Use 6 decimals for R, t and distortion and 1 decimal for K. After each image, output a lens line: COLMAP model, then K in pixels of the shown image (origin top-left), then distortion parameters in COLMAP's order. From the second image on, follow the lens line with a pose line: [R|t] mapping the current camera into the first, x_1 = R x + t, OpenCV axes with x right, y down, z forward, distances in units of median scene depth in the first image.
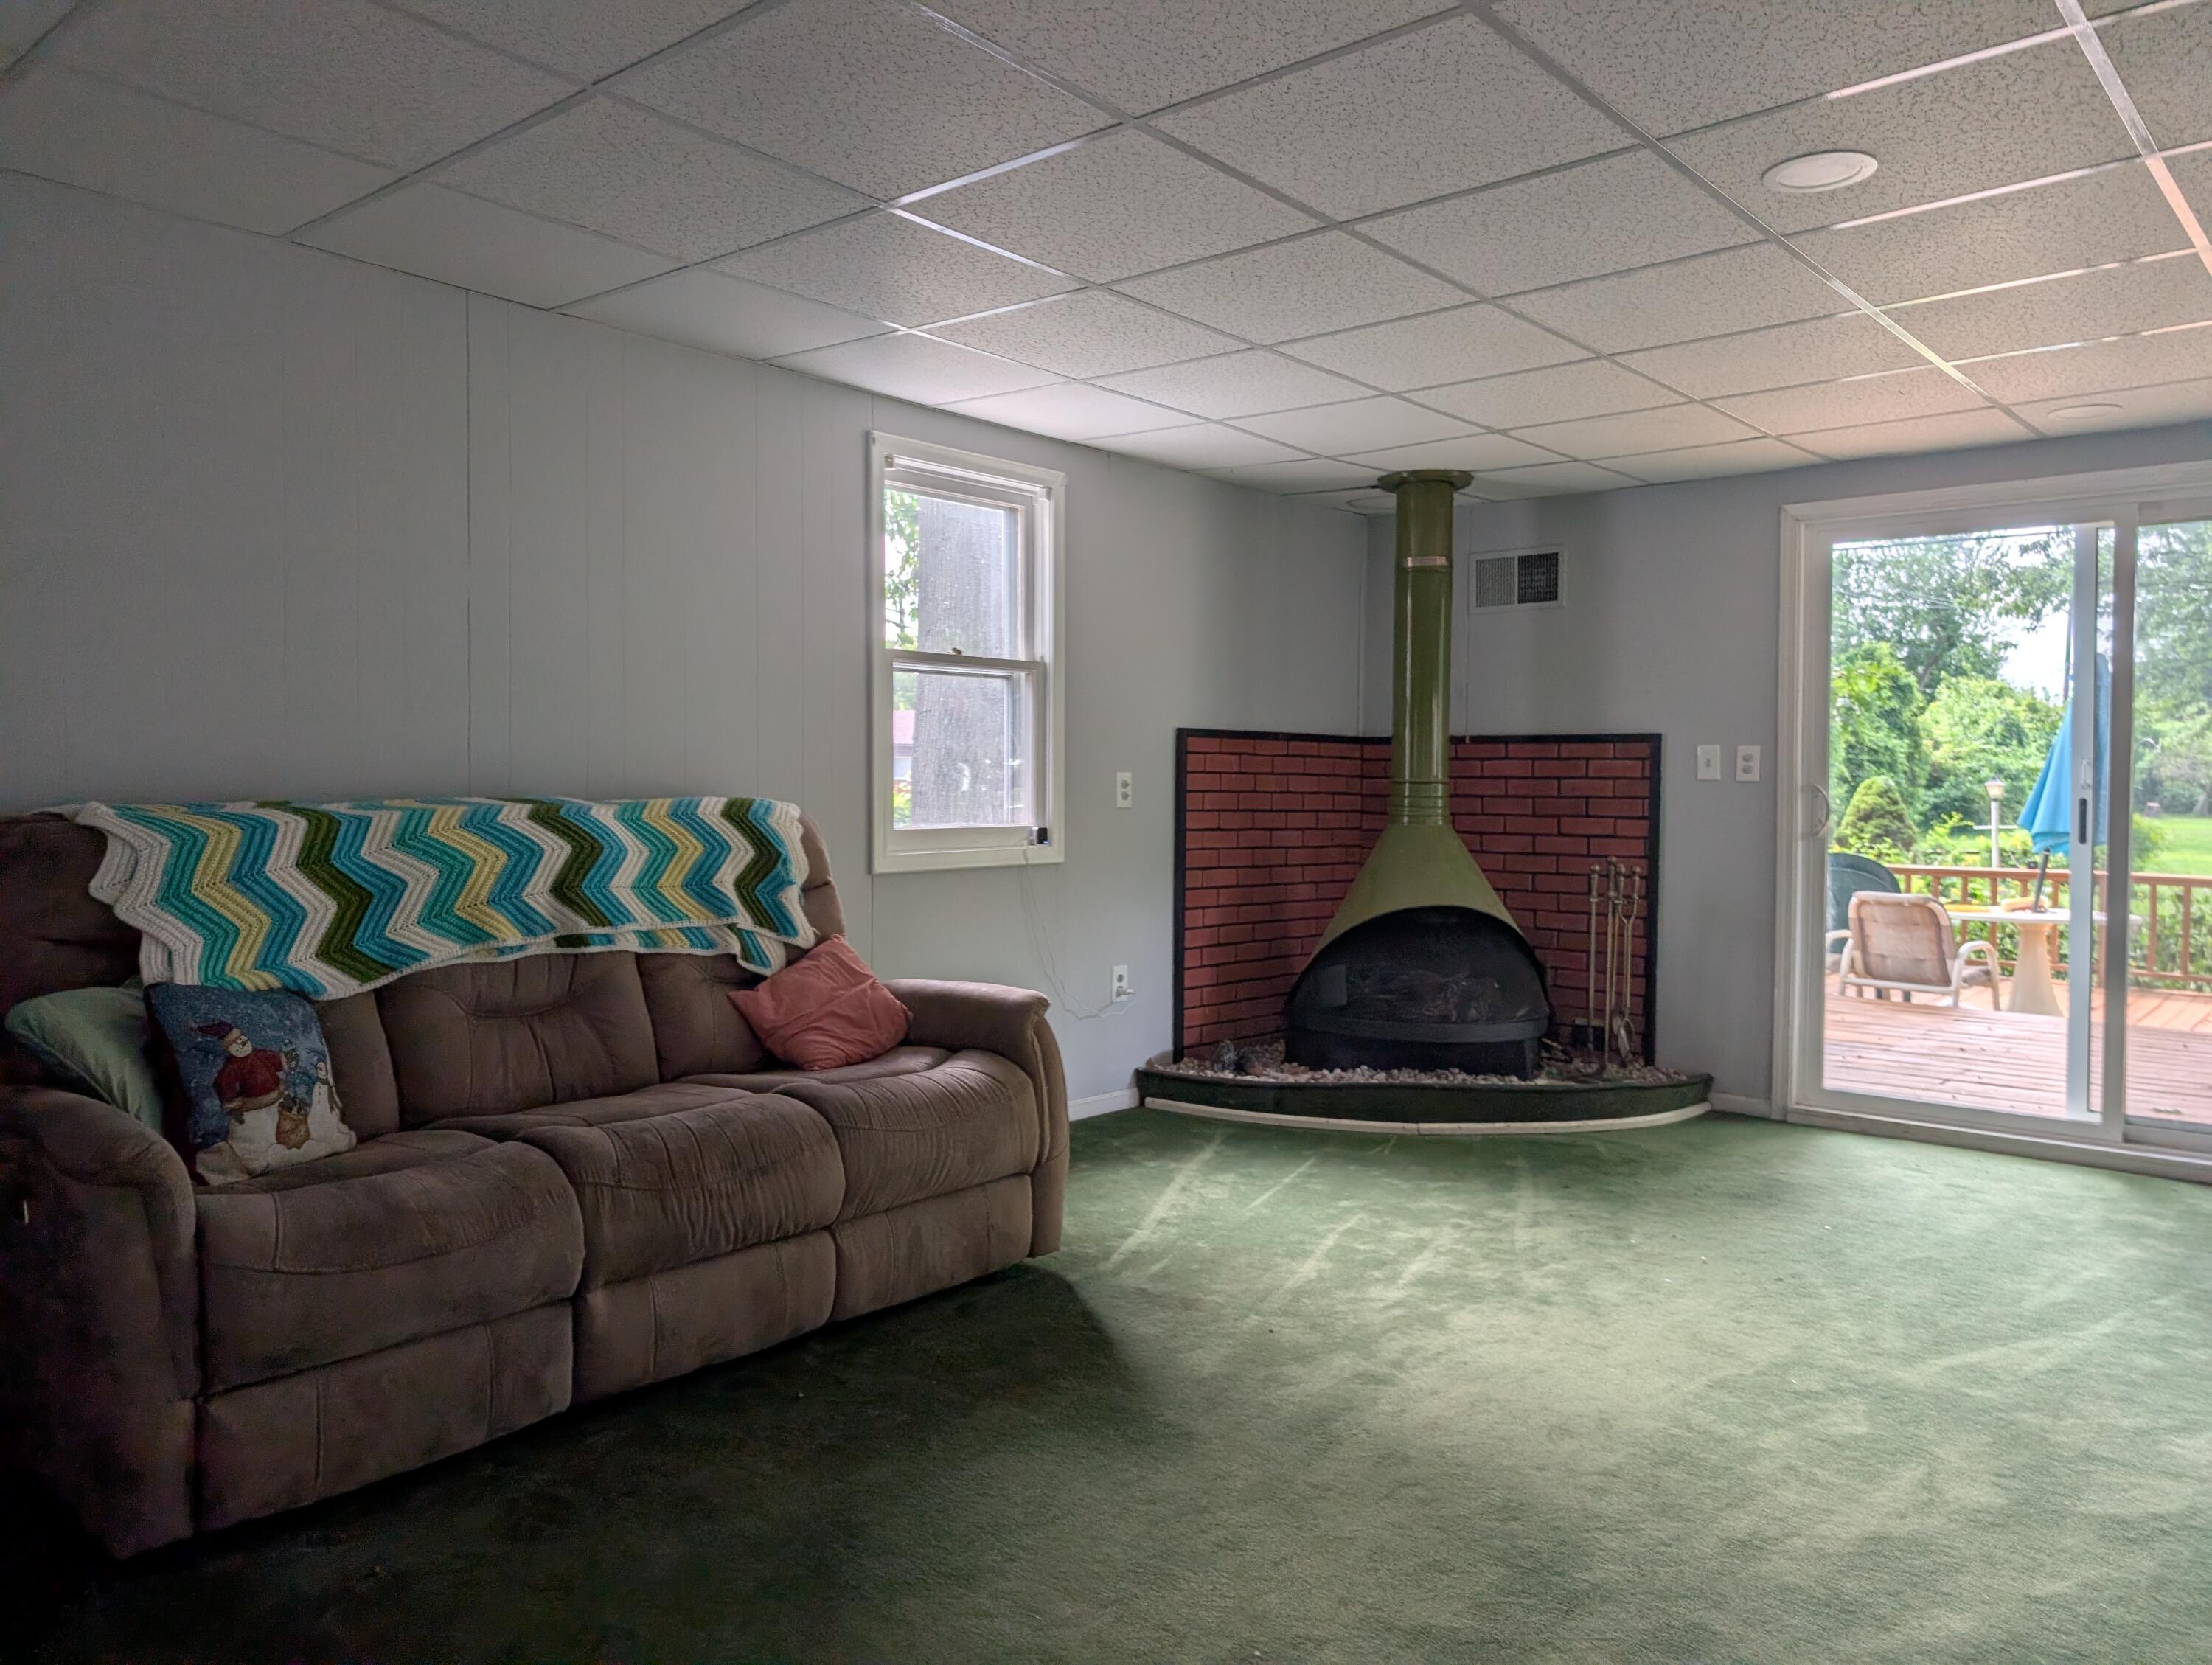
lens RADIAL K [[1625.3, 0, 1105.6], [0, 1625.3, 832.9], [0, 0, 1]] dist [0.058805, -0.003541]
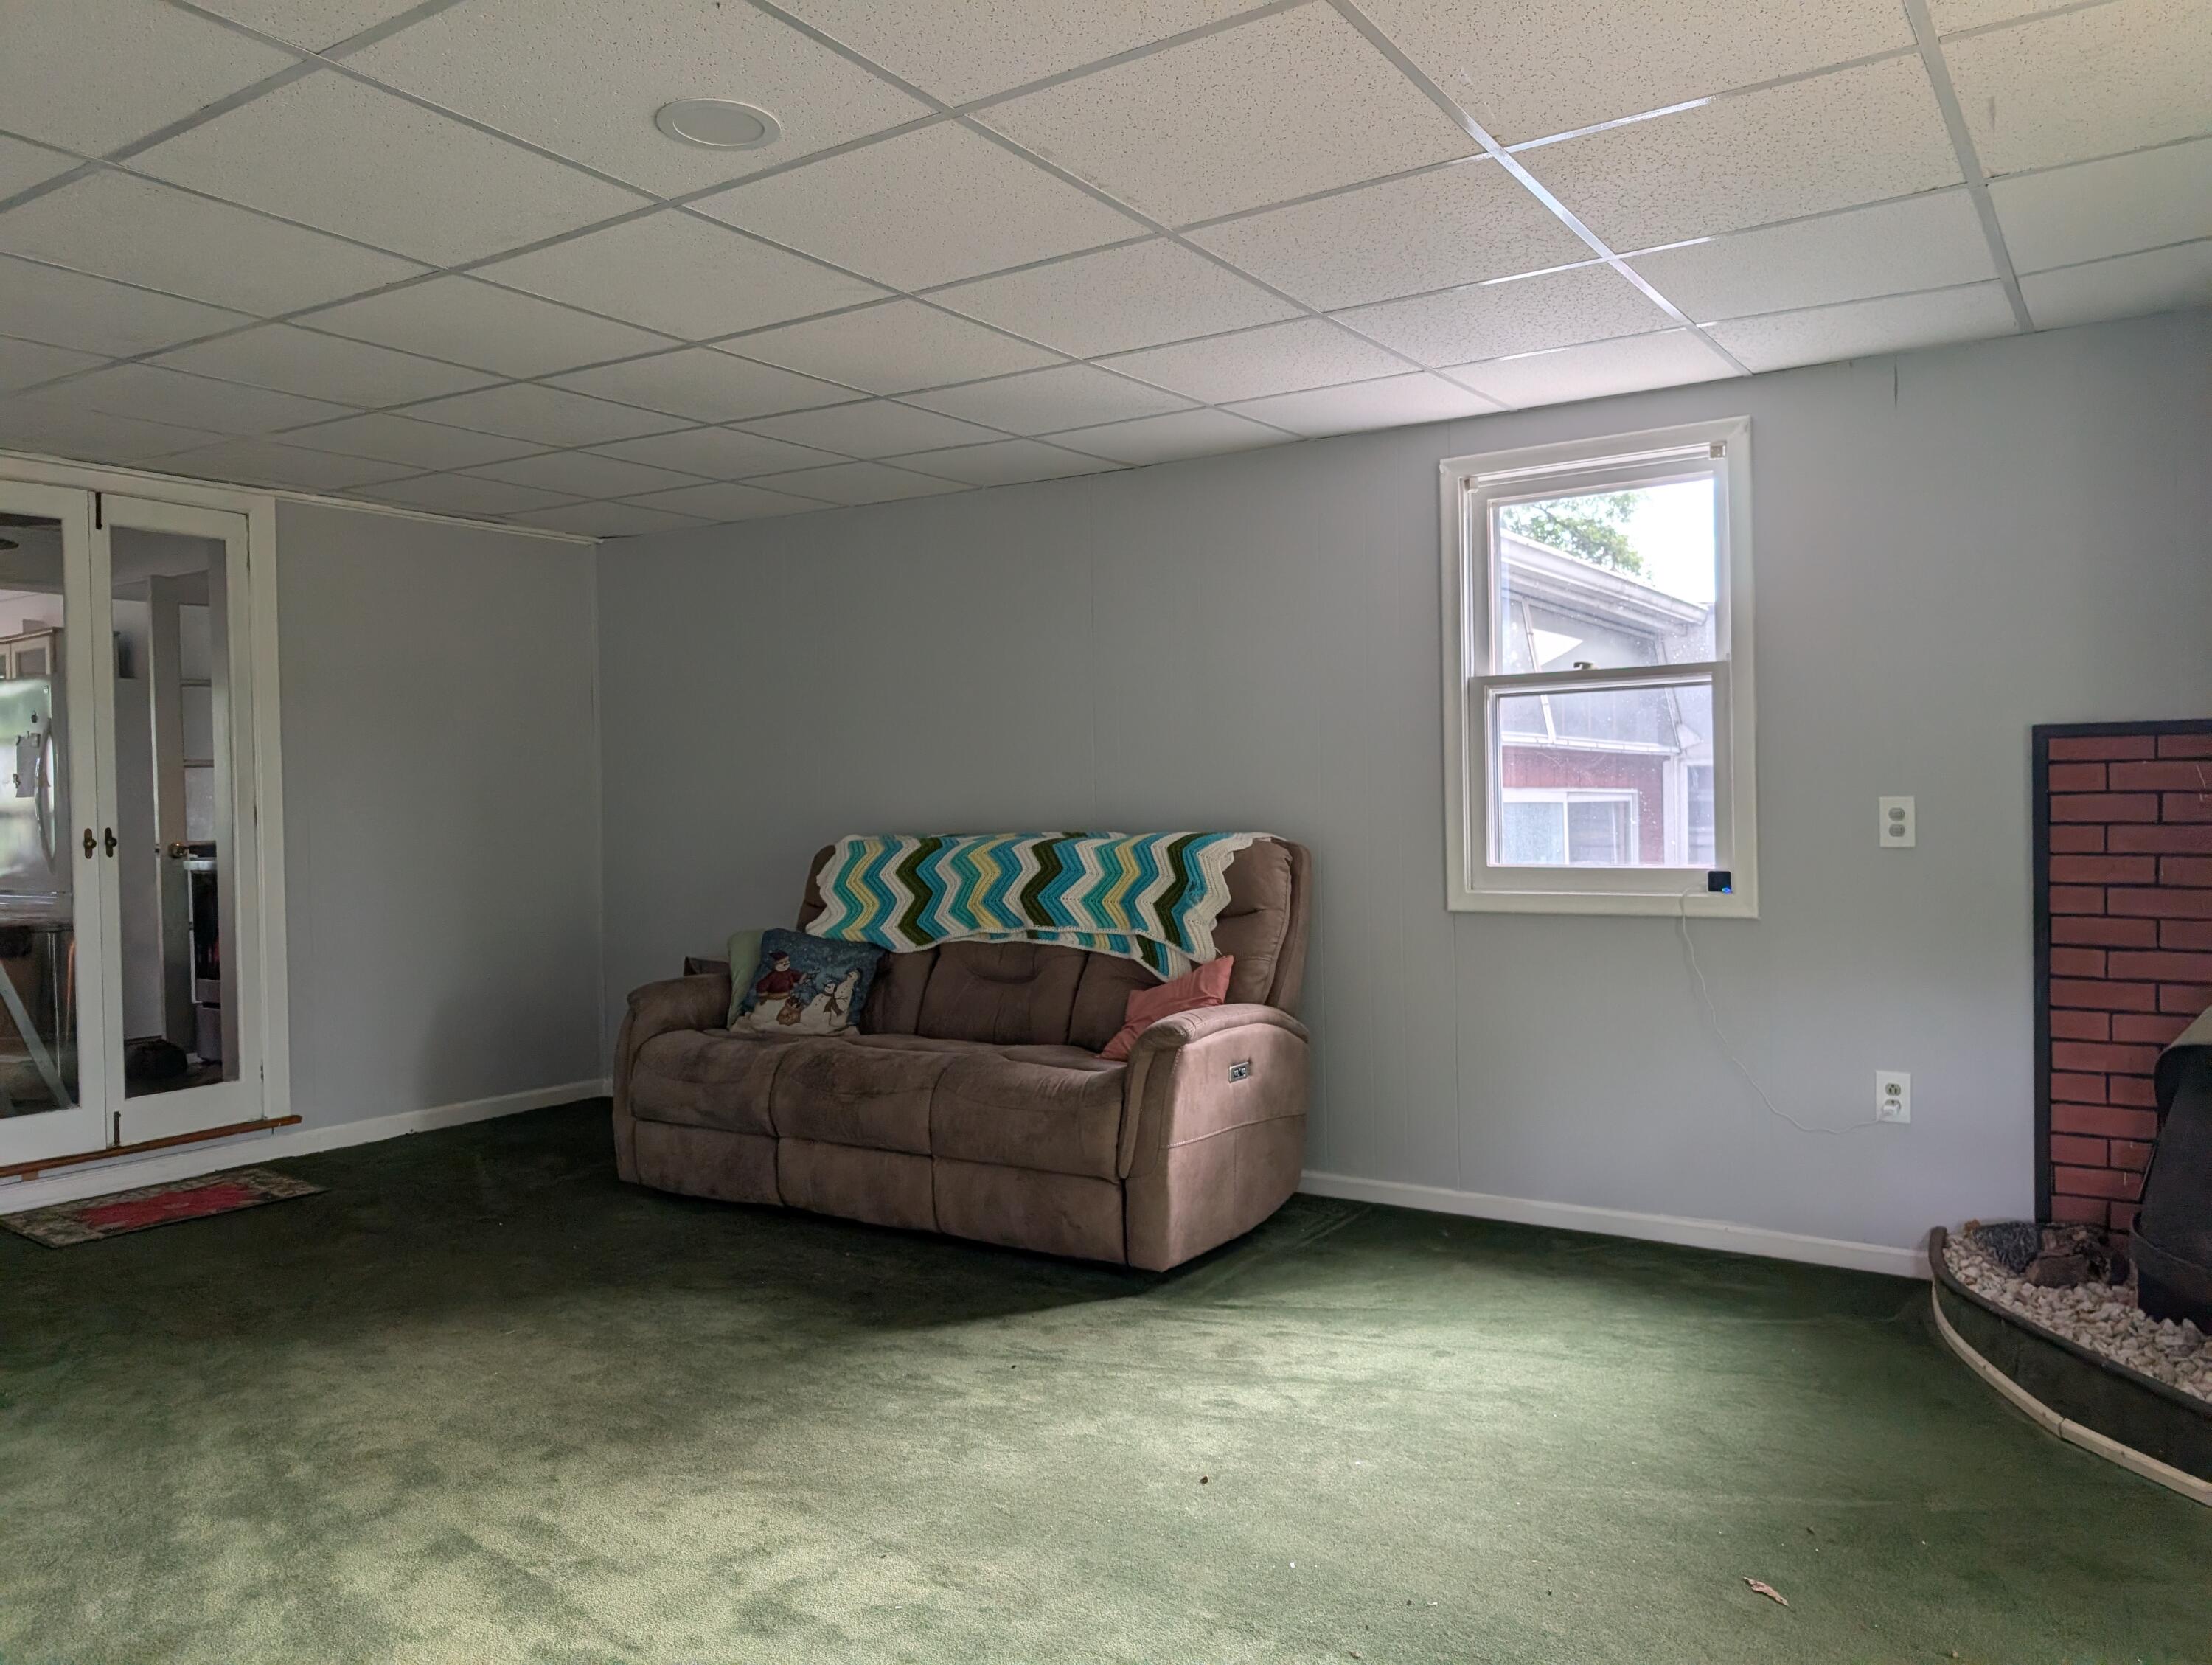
lens RADIAL K [[1625.3, 0, 1106.4], [0, 1625.3, 830.1], [0, 0, 1]] dist [0.058805, -0.003541]
pose [[0.129470, -0.006648, -0.991561, 1.035906], [-0.026263, 0.999604, -0.010132, -0.010207], [0.991236, 0.027354, 0.129244, 0.869753]]
